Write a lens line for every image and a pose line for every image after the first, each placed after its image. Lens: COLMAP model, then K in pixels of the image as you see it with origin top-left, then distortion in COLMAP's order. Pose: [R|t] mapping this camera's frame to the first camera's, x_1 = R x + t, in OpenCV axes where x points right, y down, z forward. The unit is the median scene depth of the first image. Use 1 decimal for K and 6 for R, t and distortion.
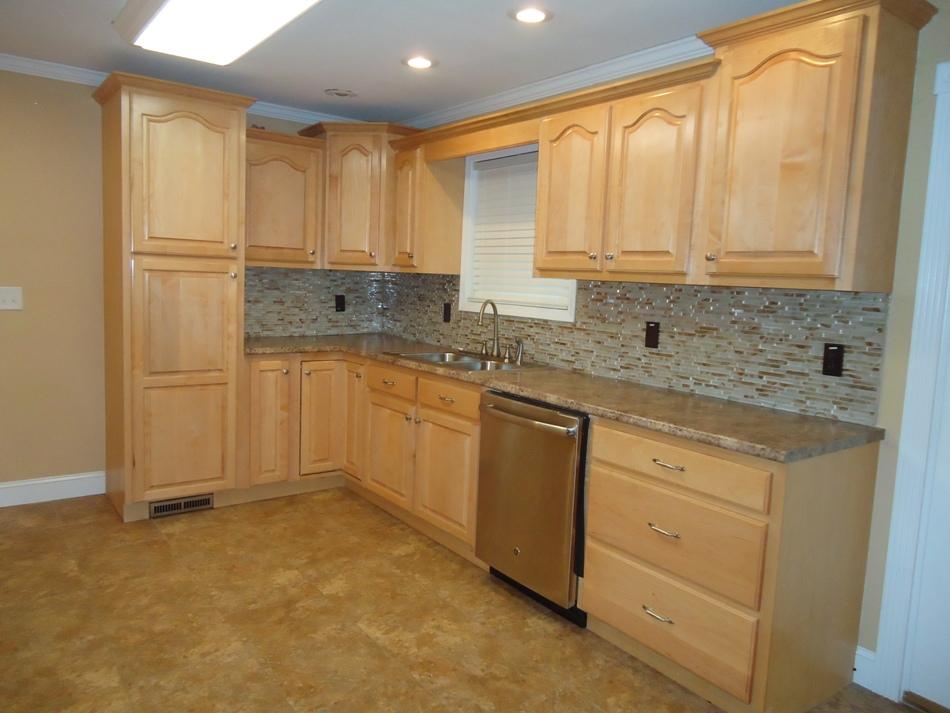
lens RADIAL K [[694.7, 0, 477.4], [0, 694.7, 350.1], [0, 0, 1]] dist [-0.003900, 0.005169]
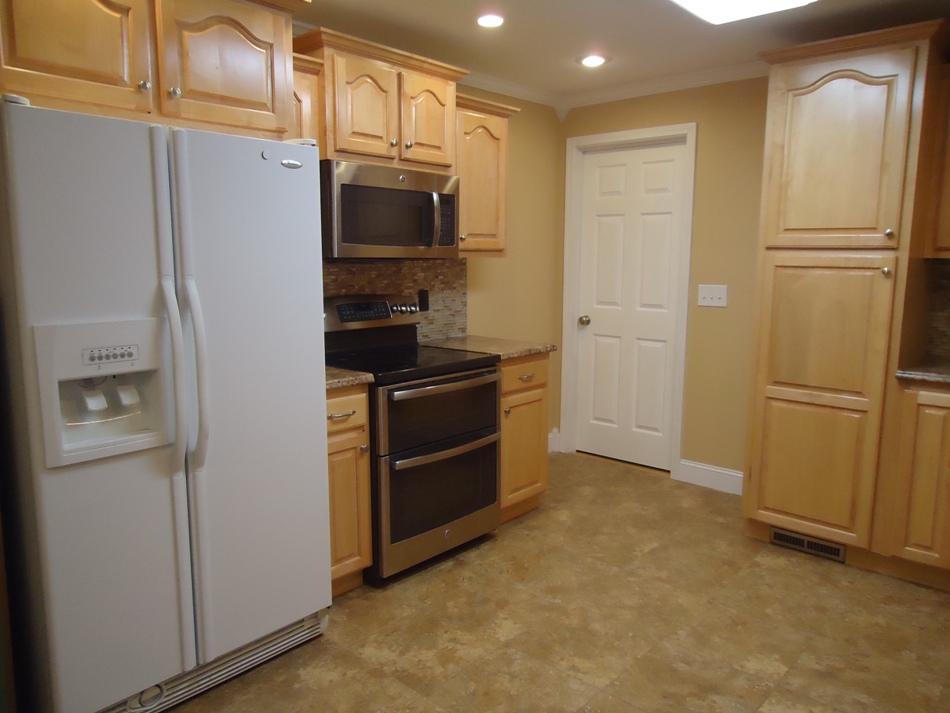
lens RADIAL K [[694.7, 0, 477.4], [0, 694.7, 350.1], [0, 0, 1]] dist [-0.003900, 0.005169]
pose [[0.189753, 0.095045, -0.977221, 0.351349], [-0.103064, 0.991733, 0.076444, -0.039443], [0.976407, 0.086211, 0.197980, 0.481887]]
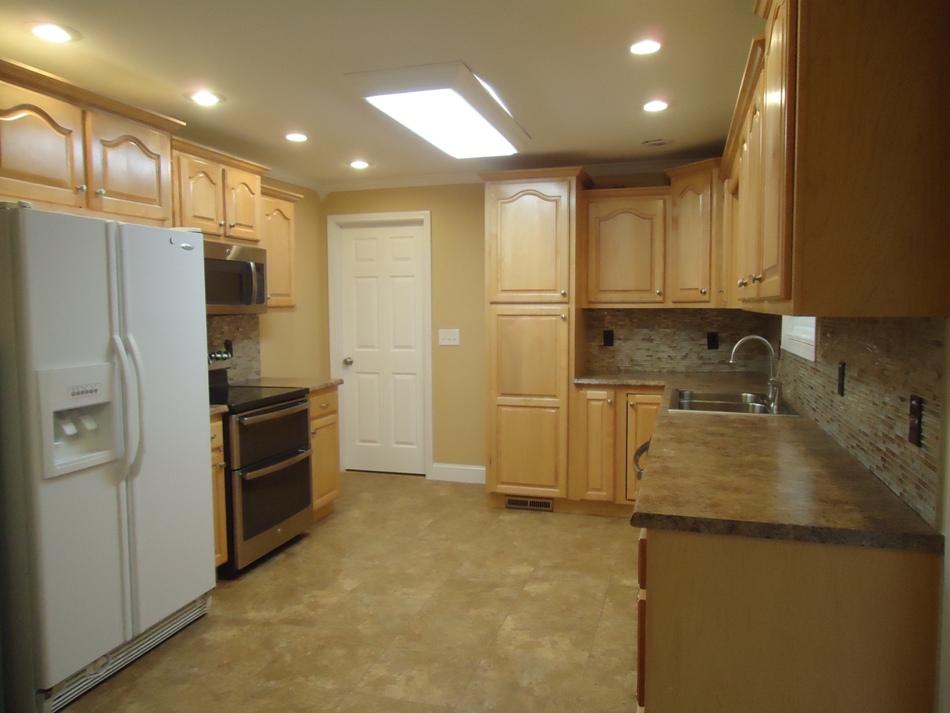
lens RADIAL K [[694.7, 0, 477.4], [0, 694.7, 350.1], [0, 0, 1]] dist [-0.003900, 0.005169]
pose [[0.590707, 0.007934, -0.806847, 0.596058], [-0.055191, 0.998007, -0.030592, -0.007099], [0.804996, 0.062601, 0.589968, 0.204308]]
